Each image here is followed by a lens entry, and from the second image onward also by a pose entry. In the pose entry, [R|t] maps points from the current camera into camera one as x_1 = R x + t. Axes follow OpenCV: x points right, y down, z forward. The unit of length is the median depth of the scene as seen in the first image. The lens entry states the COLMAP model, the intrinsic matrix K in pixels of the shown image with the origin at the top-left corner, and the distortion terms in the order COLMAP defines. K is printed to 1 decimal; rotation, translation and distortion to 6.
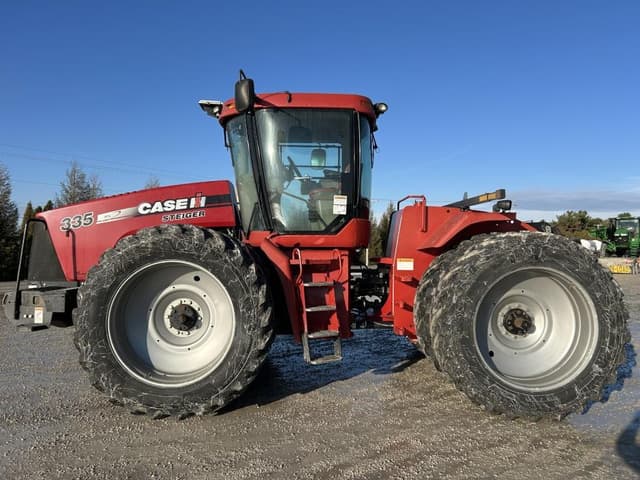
lens RADIAL K [[474.7, 0, 320.0], [0, 474.7, 240.0], [0, 0, 1]] dist [0.054889, -0.049278]
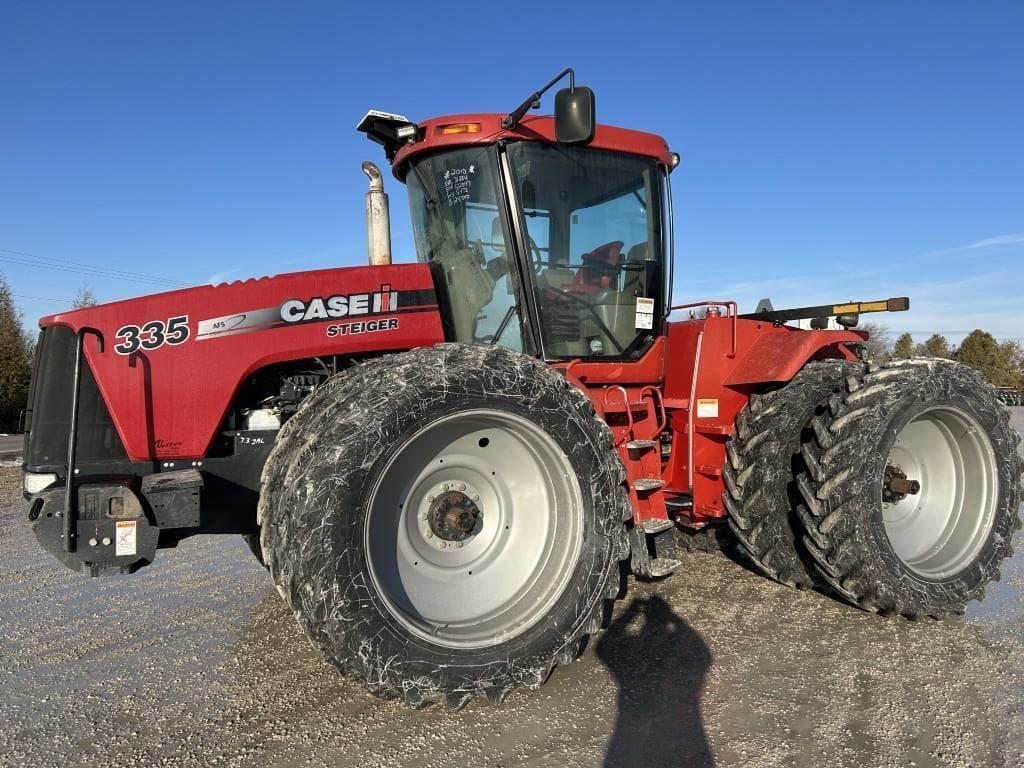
lens RADIAL K [[759.5, 0, 512.0], [0, 759.5, 384.0], [0, 0, 1]] dist [0.054889, -0.049278]
pose [[0.914194, -0.012448, 0.405086, -0.542649], [0.005313, 0.999810, 0.018733, -0.002513], [-0.405243, -0.014974, 0.914086, 0.180498]]
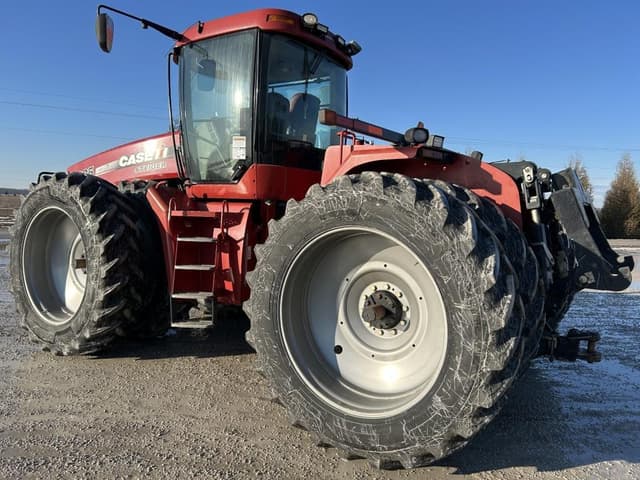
lens RADIAL K [[467.6, 0, 331.1], [0, 467.6, 240.6], [0, 0, 1]] dist [0.020434, -0.002729]
pose [[0.838942, 0.055758, -0.541358, 0.674542], [-0.012207, 0.996415, 0.083710, 0.019218], [0.544085, -0.063620, 0.836615, 0.406020]]
